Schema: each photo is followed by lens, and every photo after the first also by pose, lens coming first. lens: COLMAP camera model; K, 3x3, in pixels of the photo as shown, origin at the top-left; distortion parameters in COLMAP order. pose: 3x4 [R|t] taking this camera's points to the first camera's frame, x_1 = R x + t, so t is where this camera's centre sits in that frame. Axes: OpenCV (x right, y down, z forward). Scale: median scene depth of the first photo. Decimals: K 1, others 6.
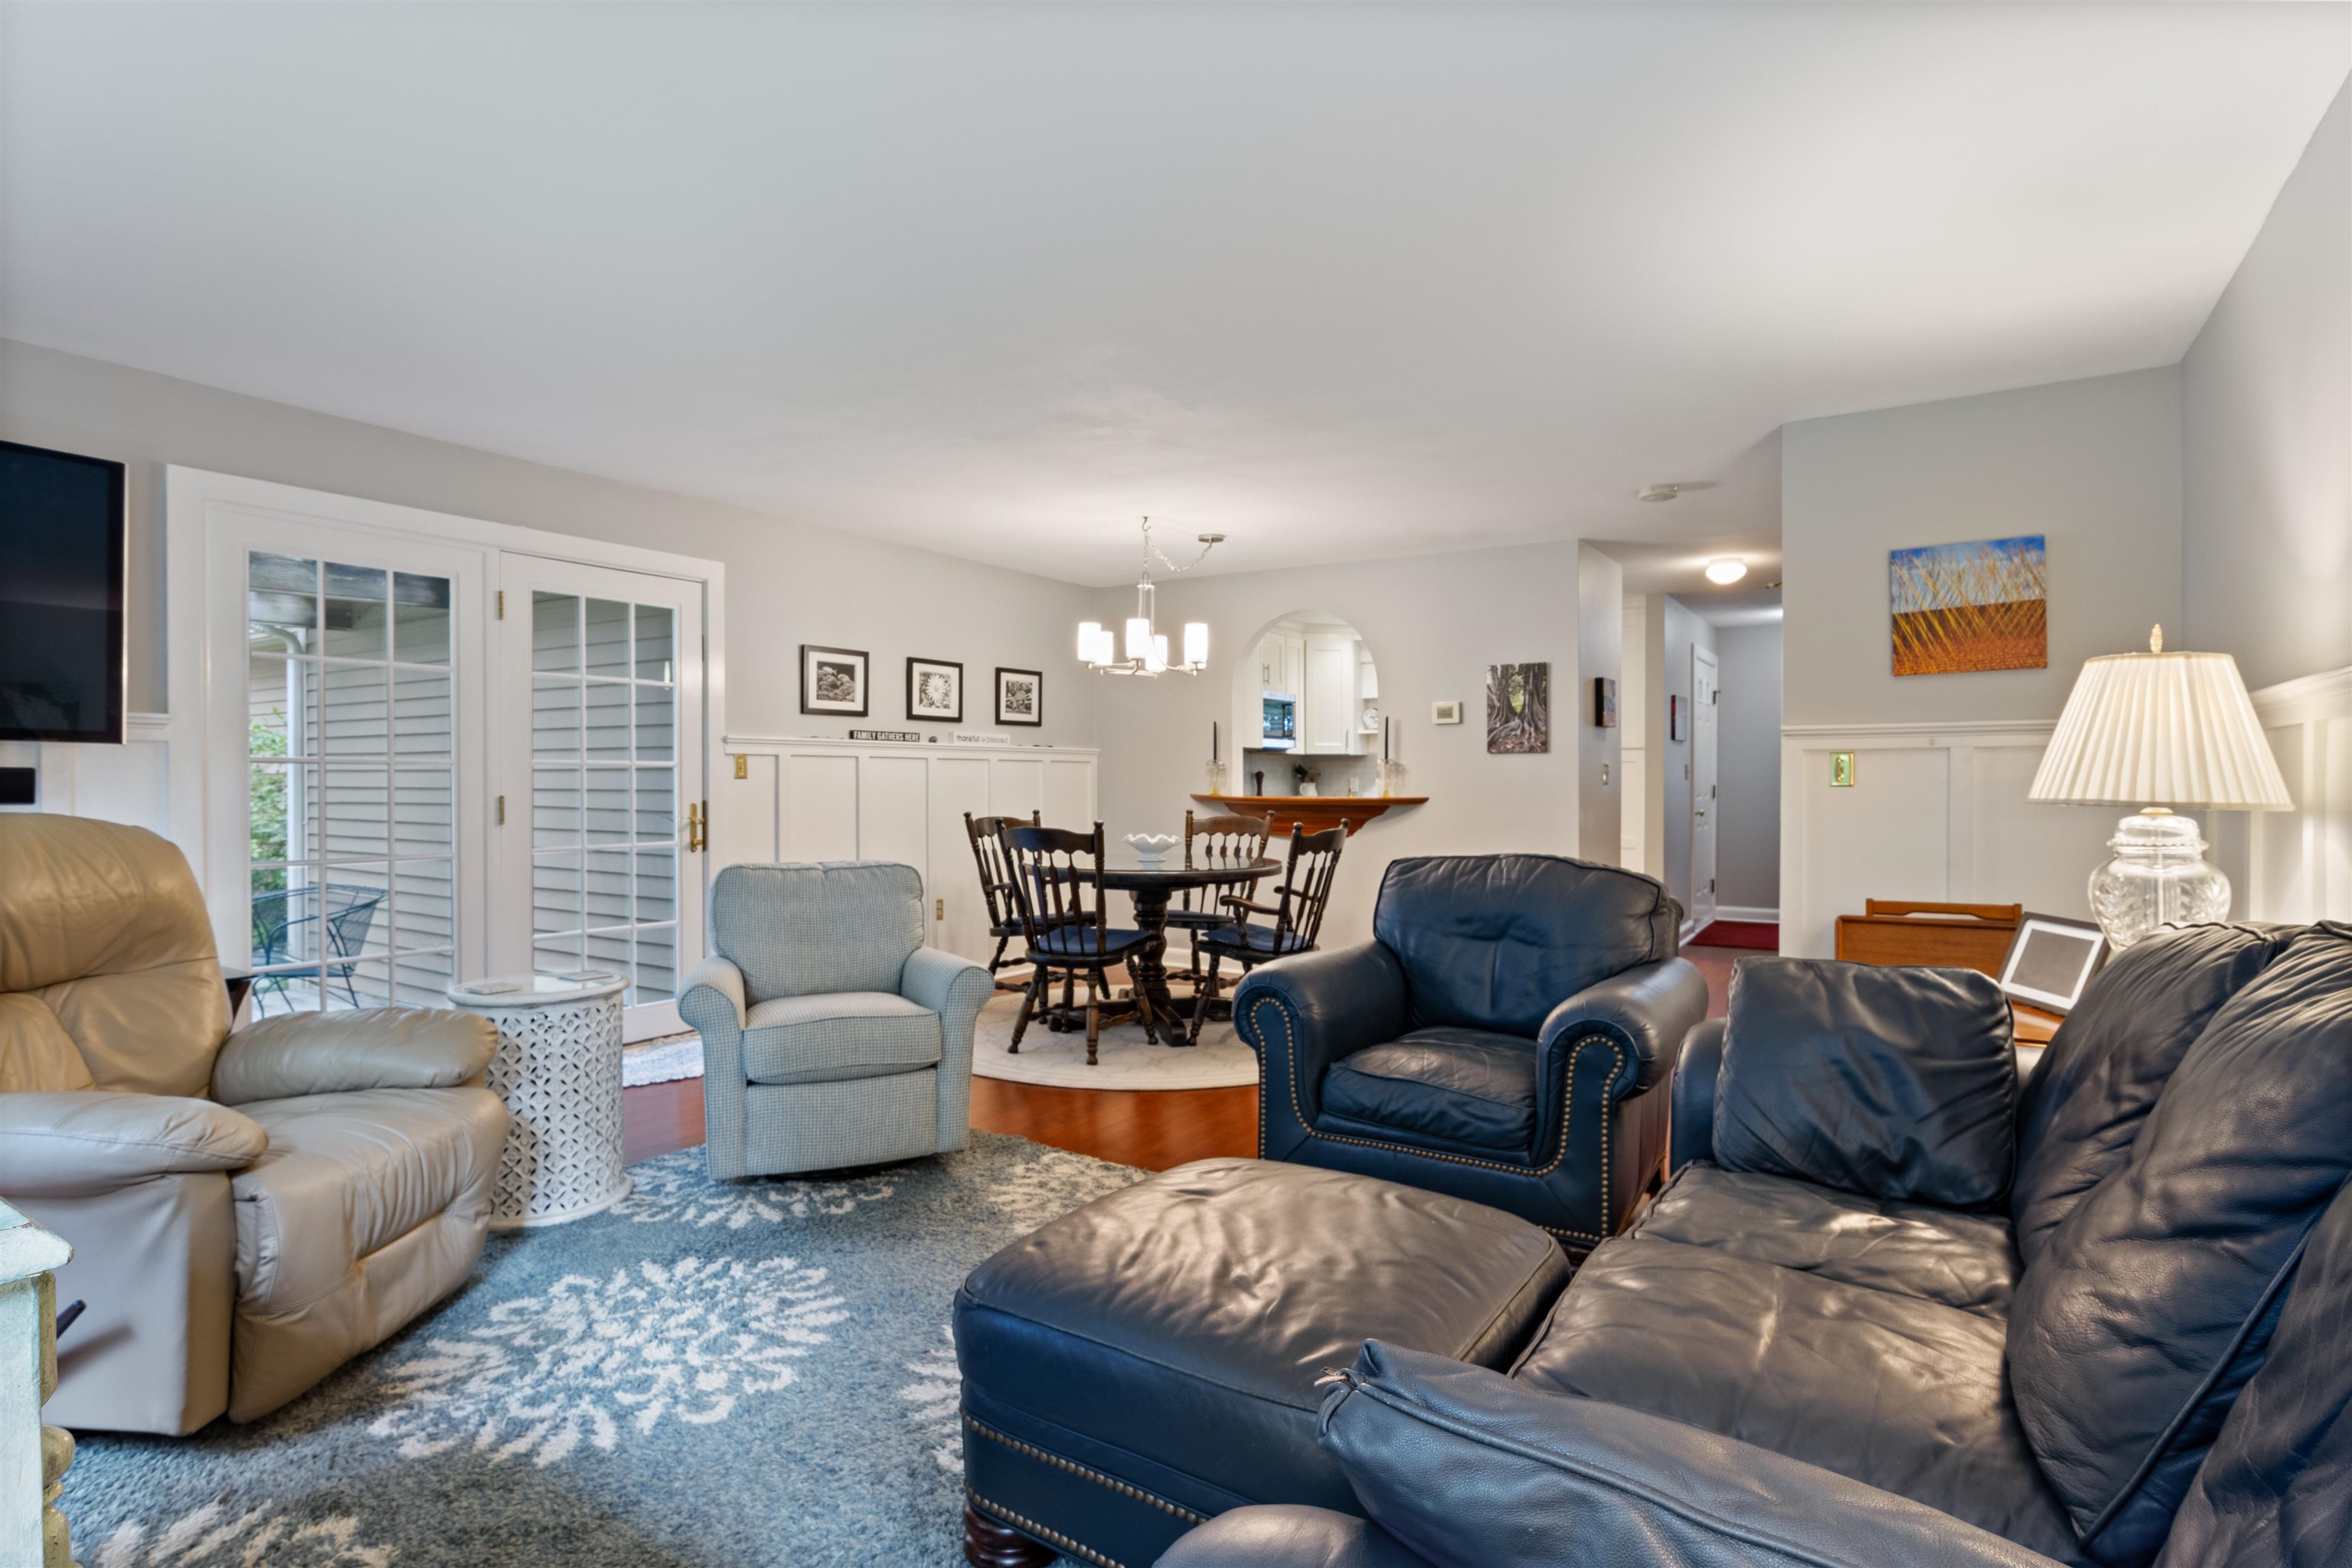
lens RADIAL K [[1172.8, 0, 1172.2], [0, 1172.8, 792.2], [0, 0, 1]] dist [0.000061, -0.000256]
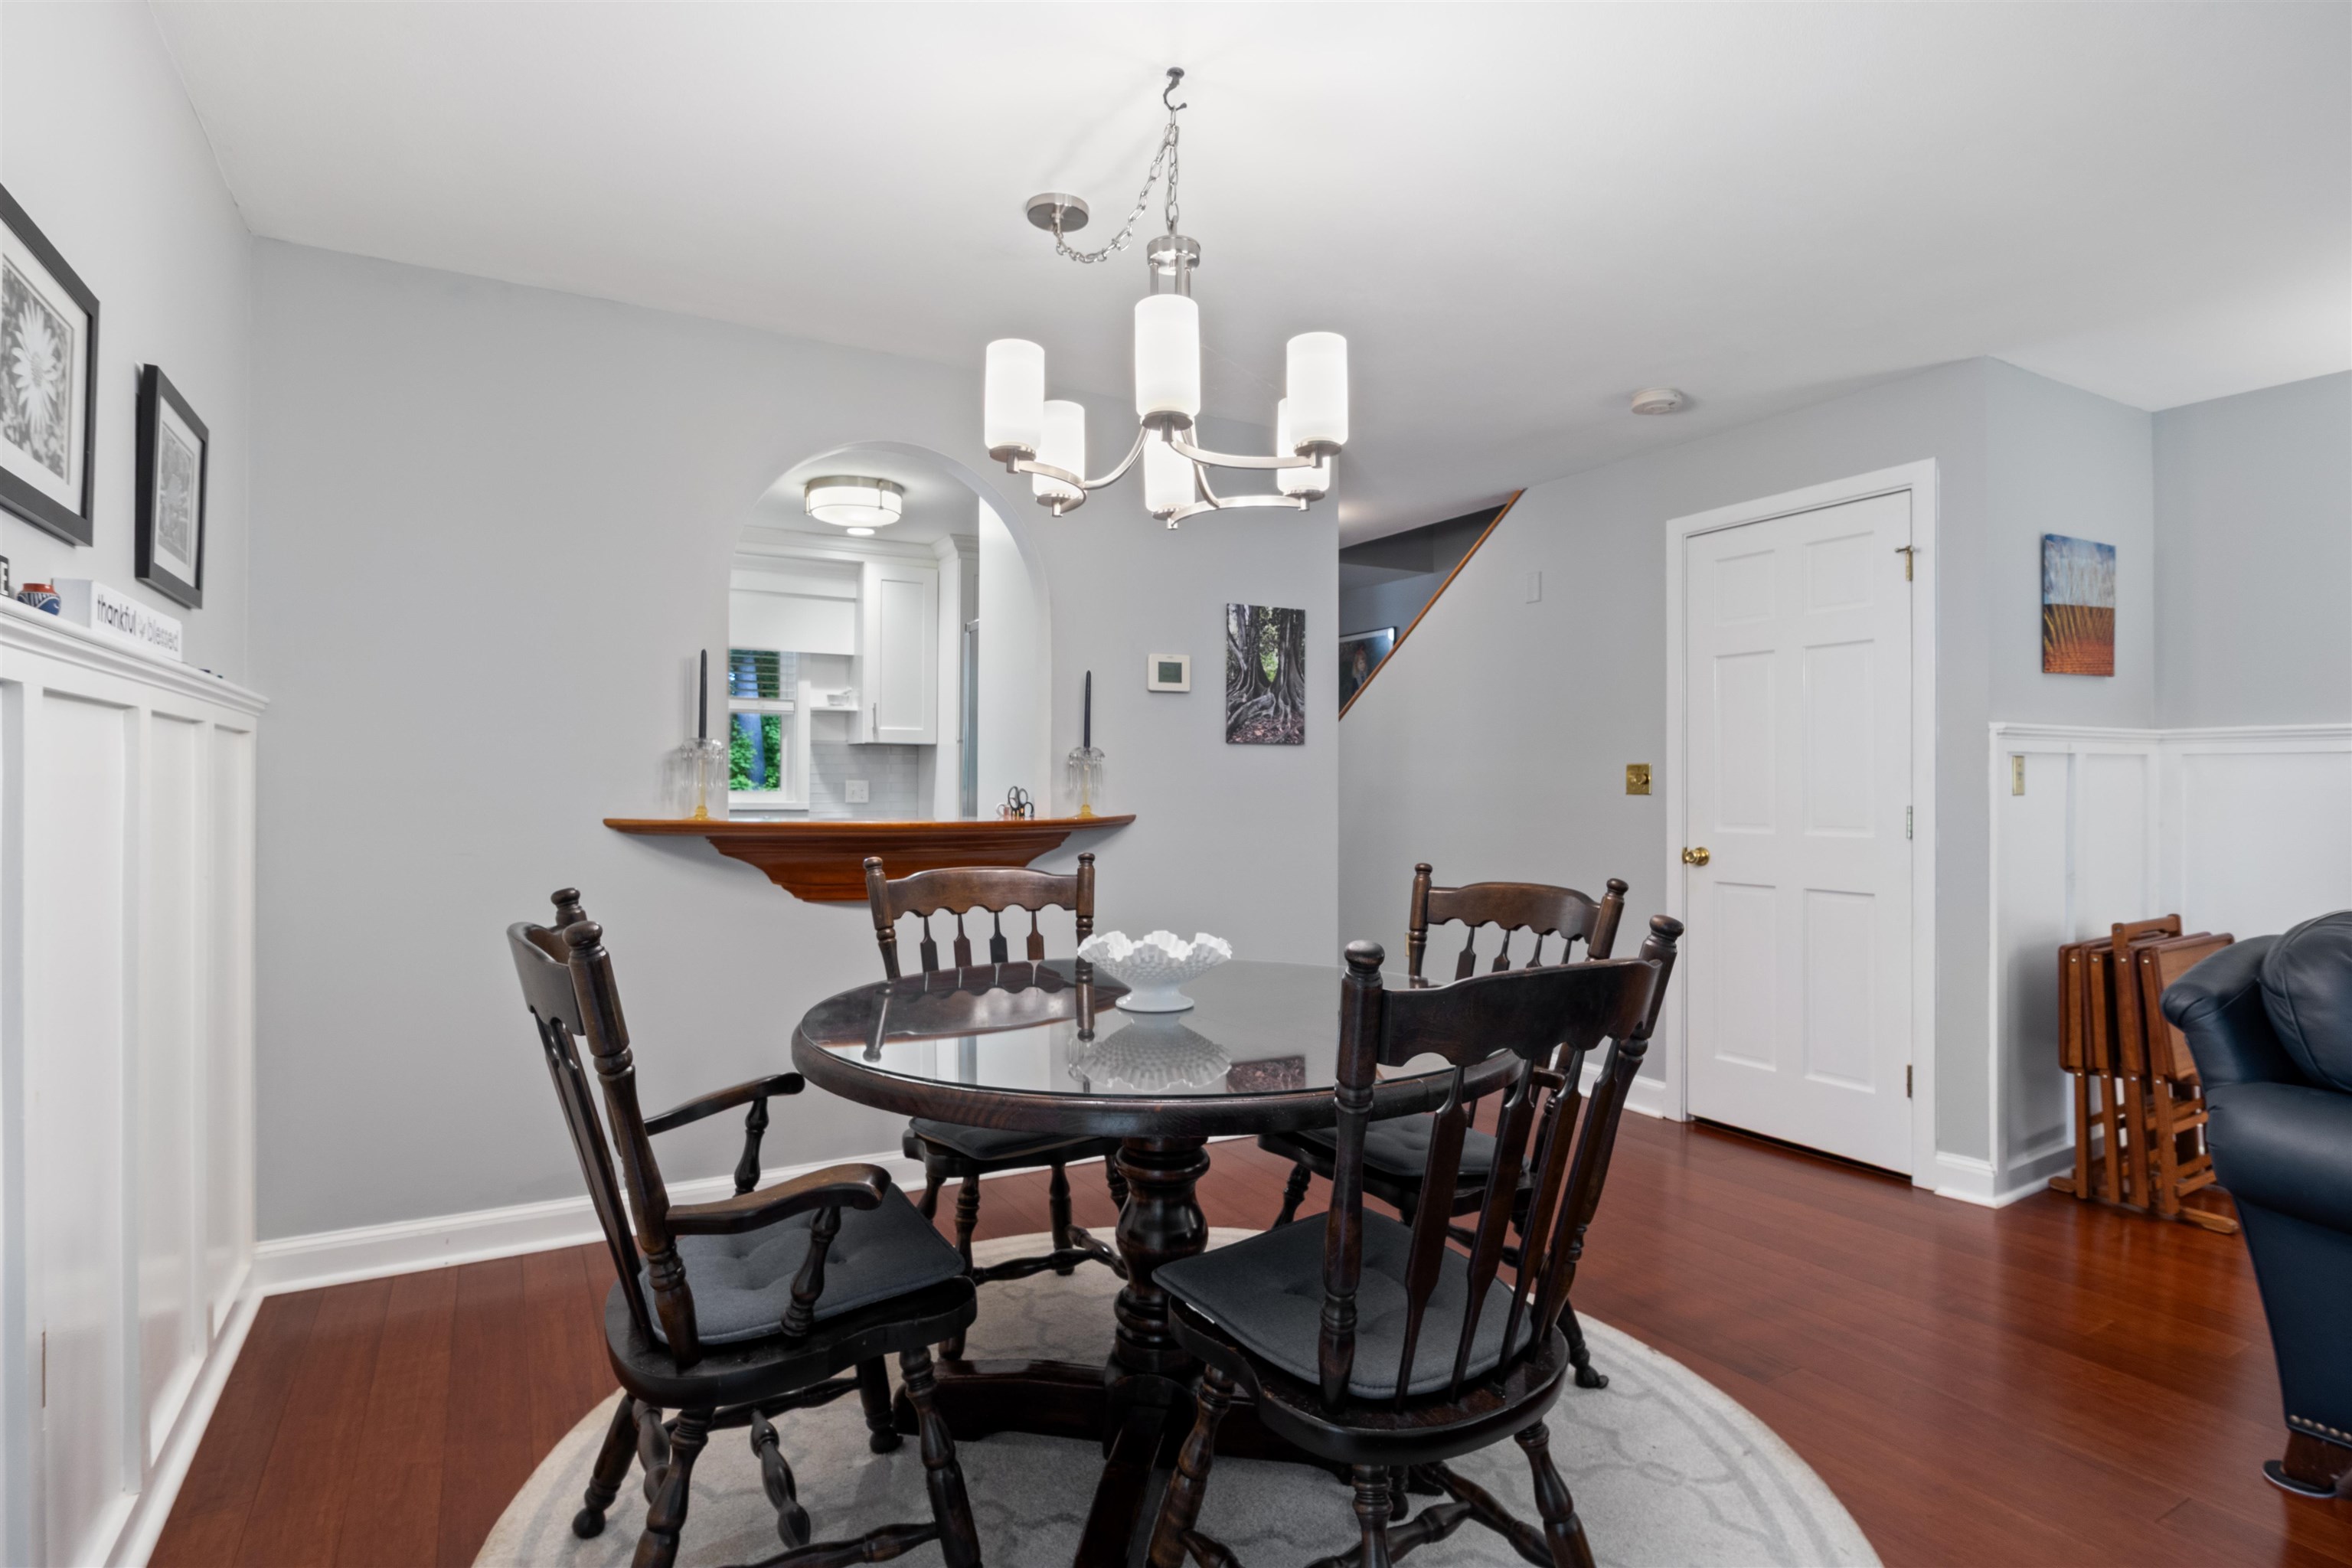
lens RADIAL K [[1188.4, 0, 1171.6], [0, 1188.4, 774.3], [0, 0, 1]] dist [-0.013580, 0.000335]
pose [[0.454578, 0.008344, 0.890668, -0.500513], [0.007003, 0.999892, -0.012941, -0.013812], [-0.890680, 0.012120, 0.454470, 1.195208]]
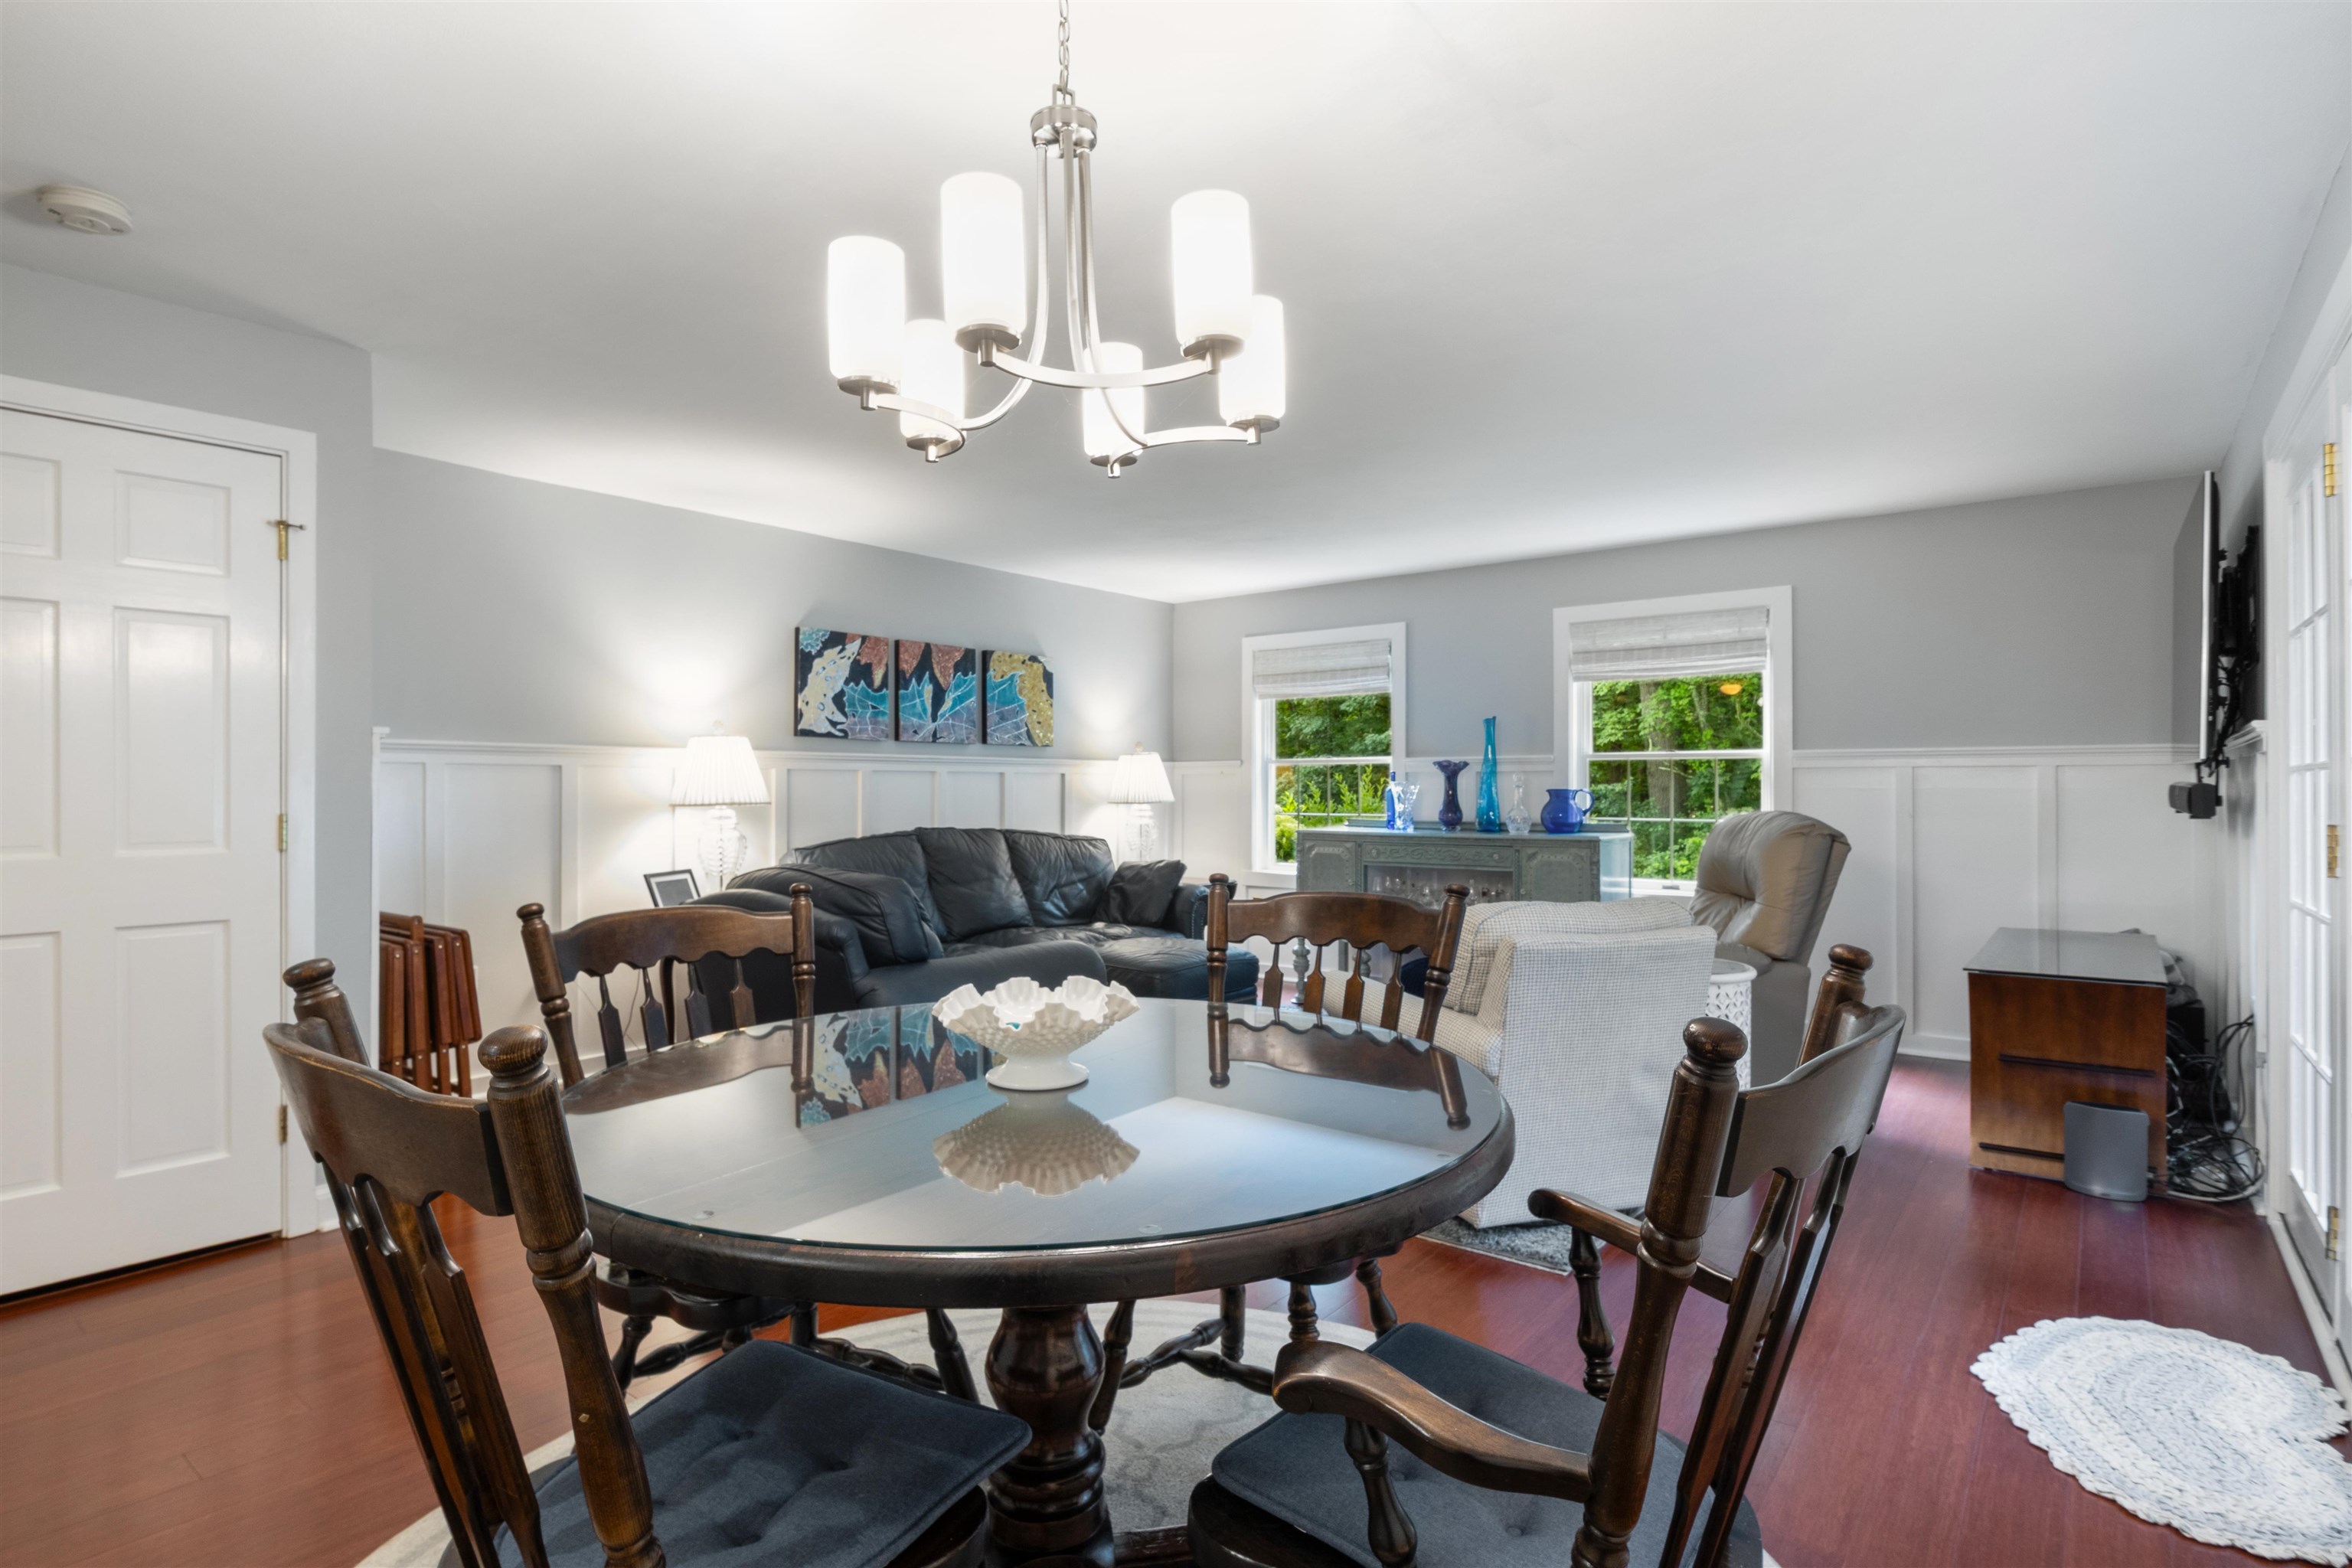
lens RADIAL K [[1172.8, 0, 1172.2], [0, 1172.8, 792.2], [0, 0, 1]] dist [0.000061, -0.000256]
pose [[-0.995723, -0.001507, 0.092382, -0.108719], [-0.000478, 0.999938, 0.011168, -0.021230], [-0.092393, 0.011076, -0.995661, 1.849326]]
